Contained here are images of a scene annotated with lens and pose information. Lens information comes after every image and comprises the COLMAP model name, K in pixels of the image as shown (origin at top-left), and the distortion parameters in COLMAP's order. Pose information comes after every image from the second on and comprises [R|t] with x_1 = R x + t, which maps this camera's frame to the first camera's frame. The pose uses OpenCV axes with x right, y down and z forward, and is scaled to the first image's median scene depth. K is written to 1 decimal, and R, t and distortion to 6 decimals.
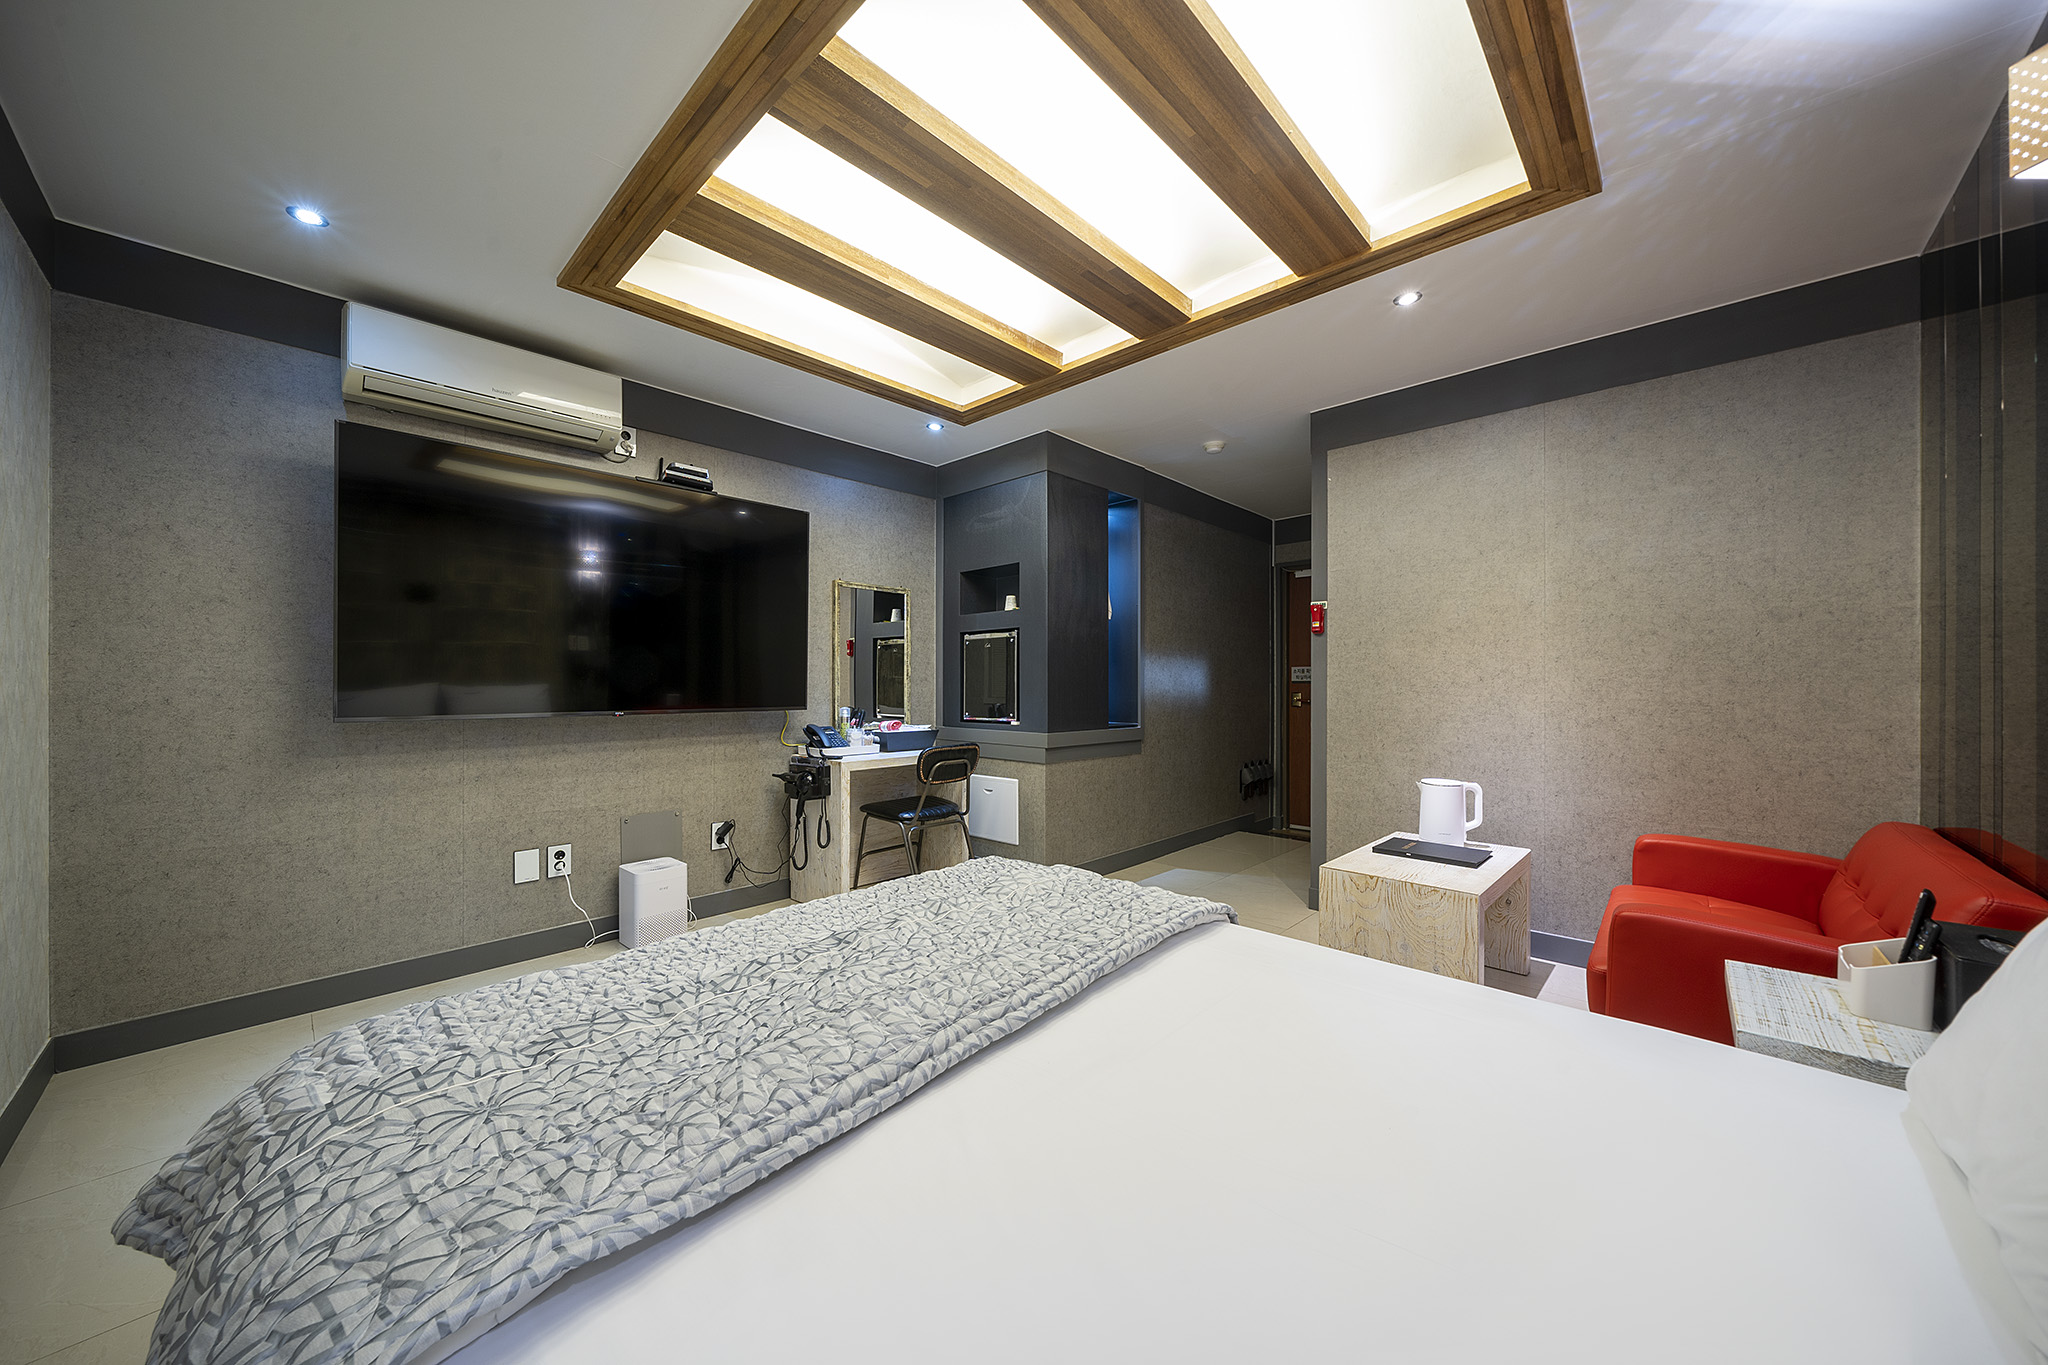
lens RADIAL K [[720.0, 0, 1023.9], [0, 720.0, 676.5], [0, 0, 1]] dist [-0.006198, -0.000118]
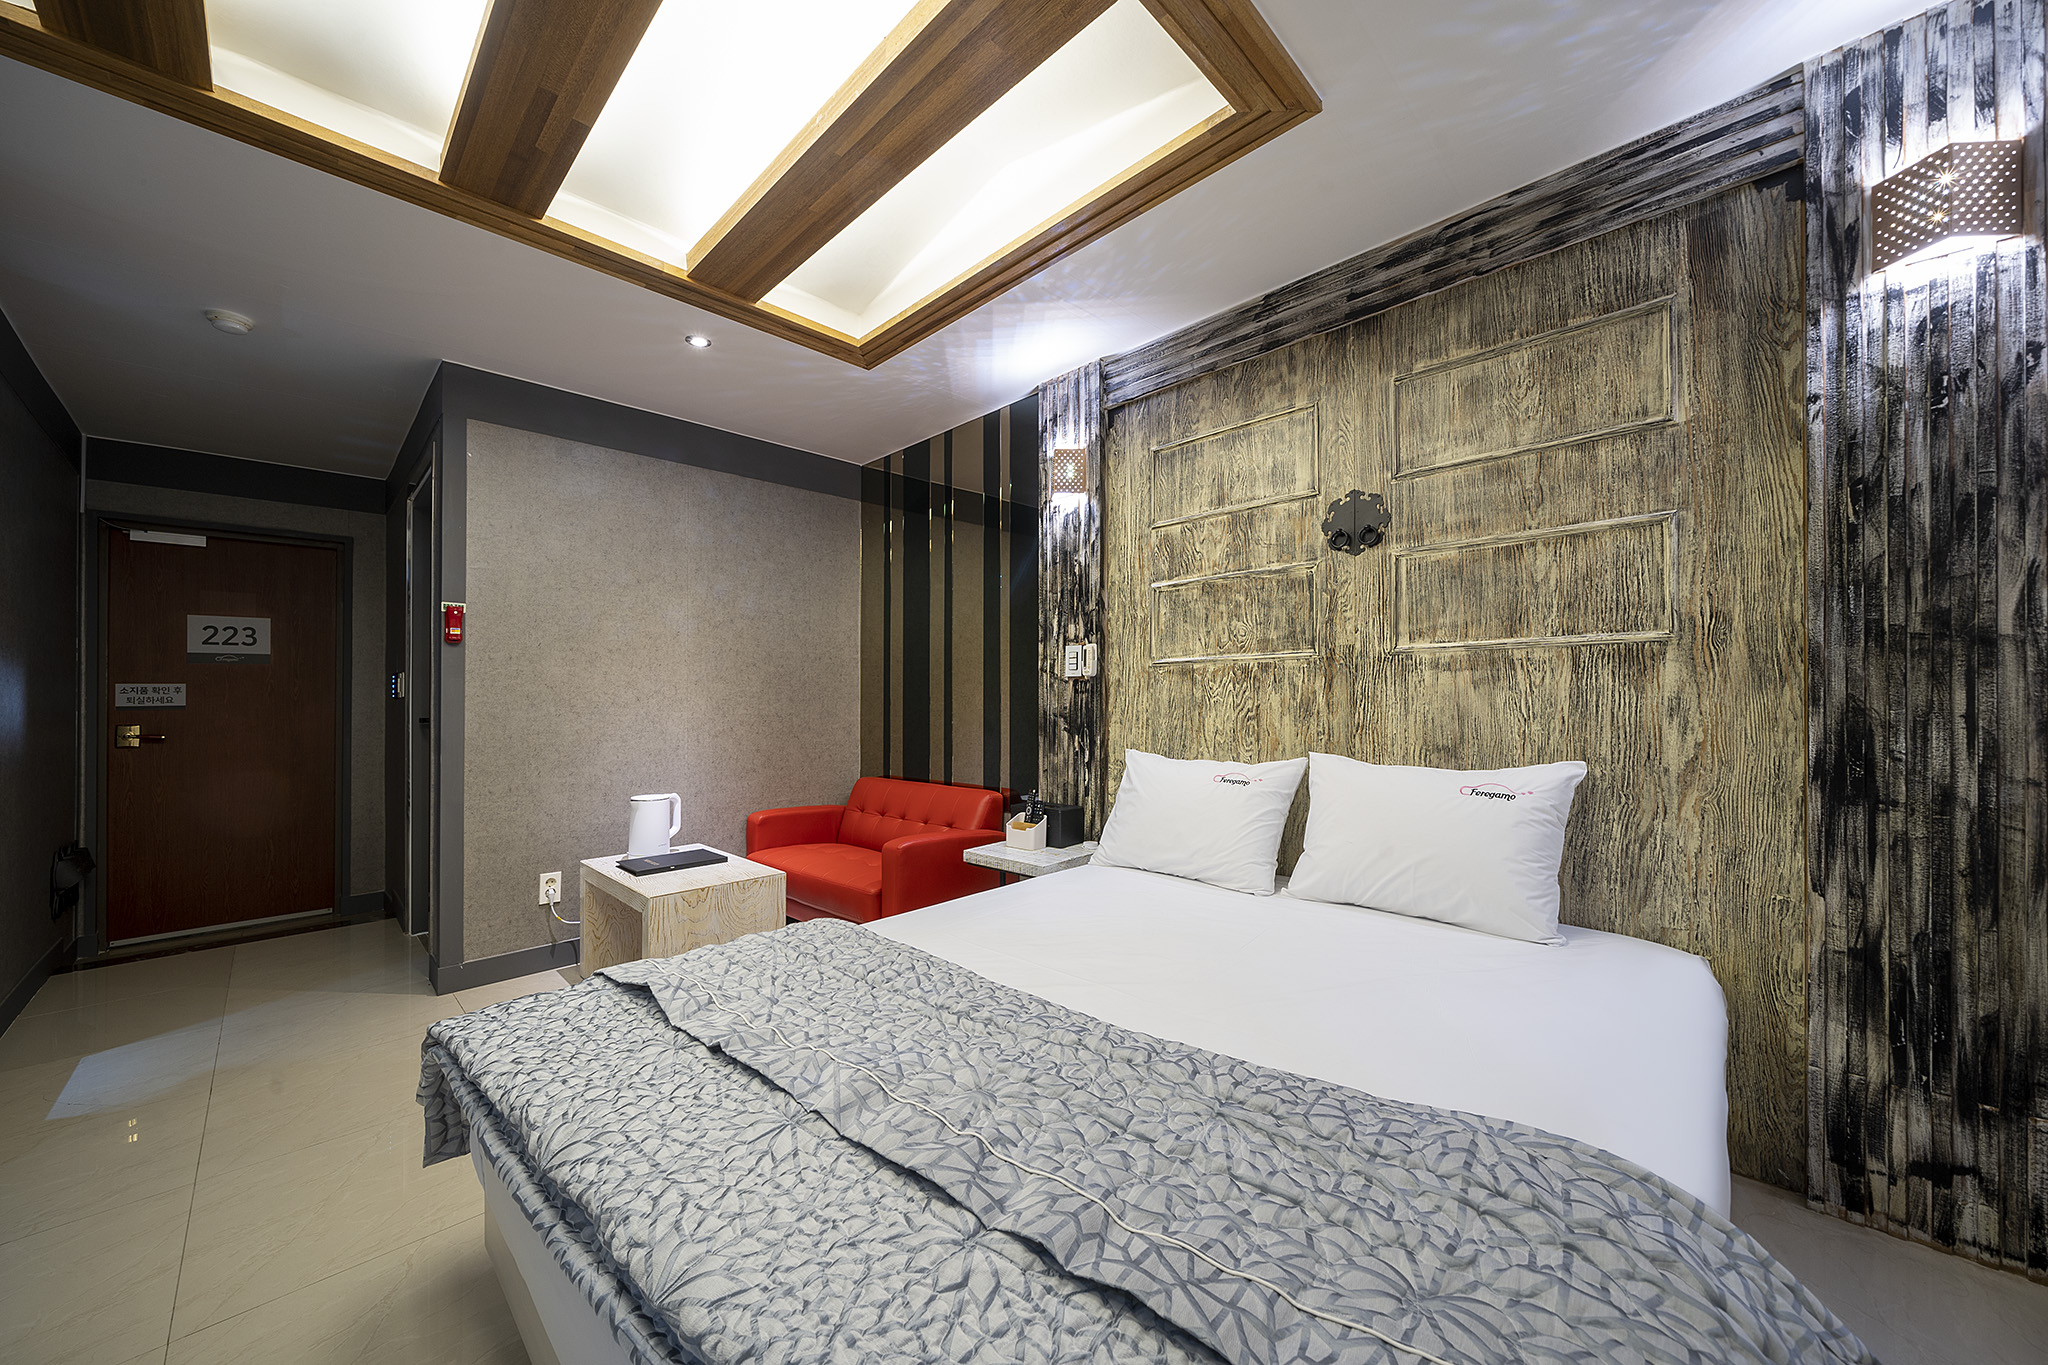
lens RADIAL K [[722.1, 0, 1021.8], [0, 722.1, 697.9], [0, 0, 1]] dist [-0.002553, 0.000195]
pose [[0.016909, 0.001273, 0.999856, -0.489456], [0.003915, 0.999991, -0.001339, 0.006009], [-0.999849, 0.003937, 0.016903, 0.466886]]
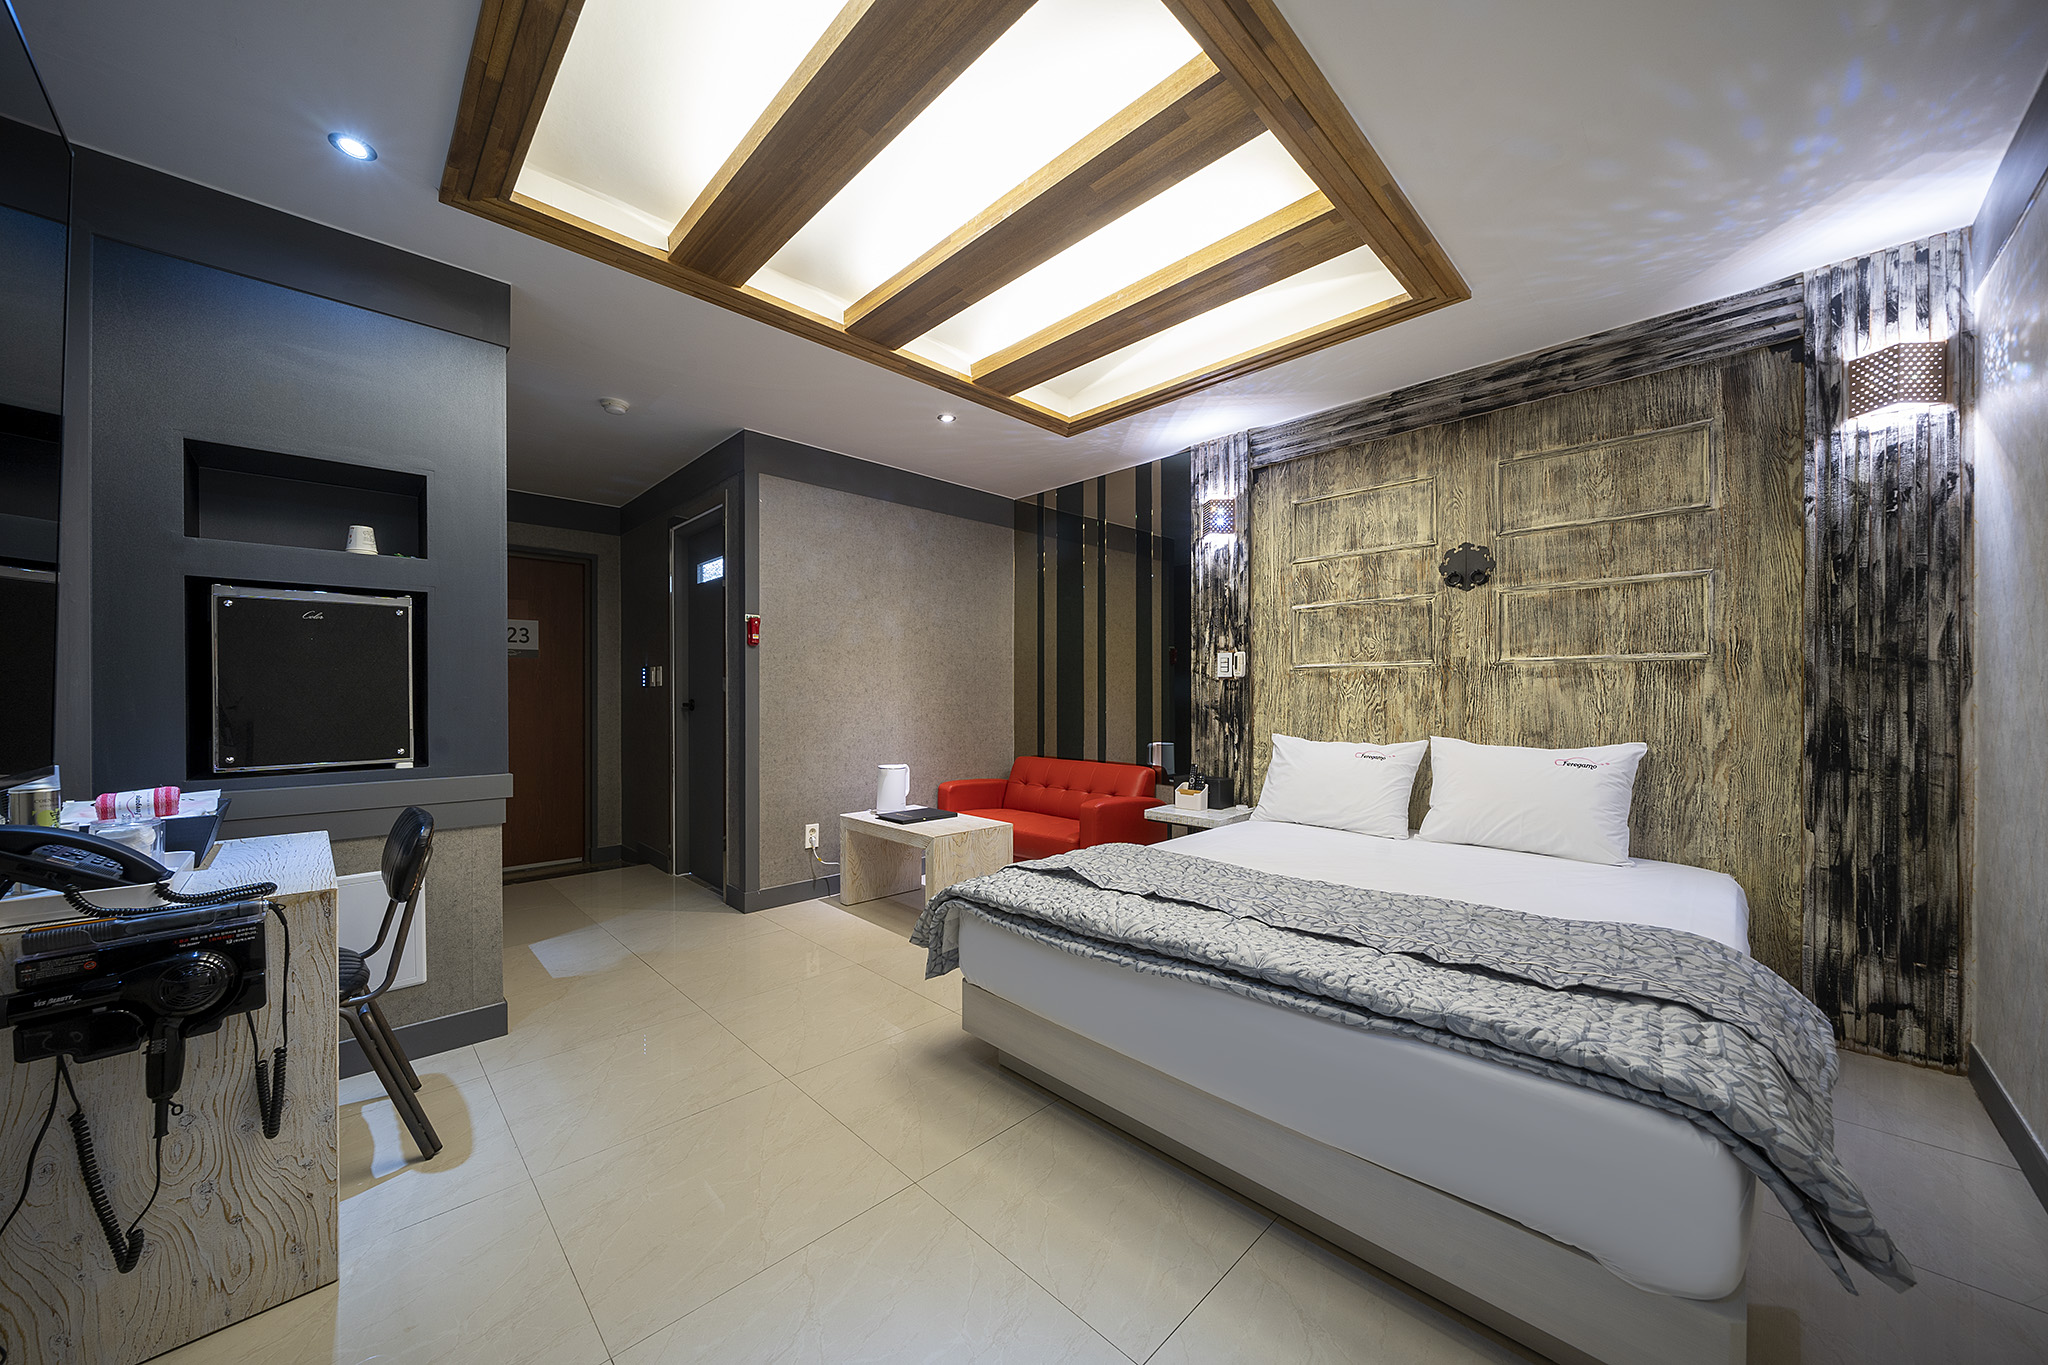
lens RADIAL K [[708.3, 0, 1017.5], [0, 708.3, 688.3], [0, 0, 1]] dist [-0.002068, -0.000049]
pose [[0.036098, 0.008398, 0.999313, -0.783332], [-0.009057, 0.999926, -0.008076, 0.009176], [-0.999307, -0.008759, 0.036171, 0.759417]]
